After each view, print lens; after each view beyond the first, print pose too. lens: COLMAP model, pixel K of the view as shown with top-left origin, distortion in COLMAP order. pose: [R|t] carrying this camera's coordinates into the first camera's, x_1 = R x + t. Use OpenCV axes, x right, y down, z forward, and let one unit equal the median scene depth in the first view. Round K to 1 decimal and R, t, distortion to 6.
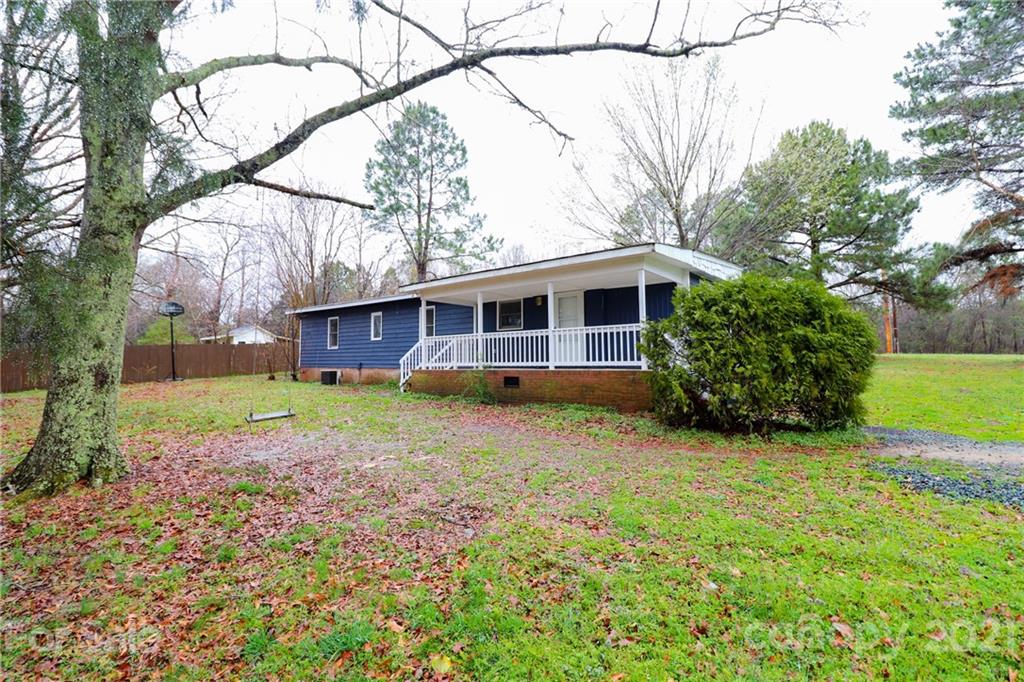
lens RADIAL K [[478.0, 0, 506.4], [0, 478.0, 341.7], [0, 0, 1]] dist [-0.009482, -0.000436]
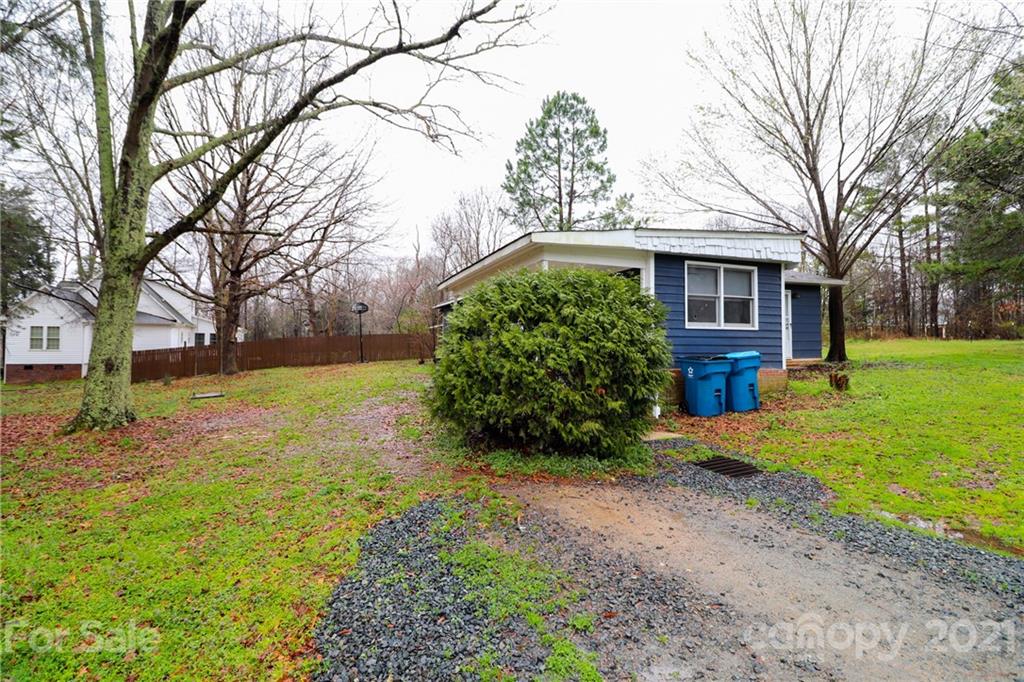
lens RADIAL K [[478.0, 0, 504.7], [0, 478.0, 341.1], [0, 0, 1]] dist [-0.009482, -0.000436]
pose [[0.861518, 0.003410, -0.507716, 1.095264], [0.013257, 0.999485, 0.029208, -0.039366], [0.507554, -0.031894, 0.861029, 0.271205]]
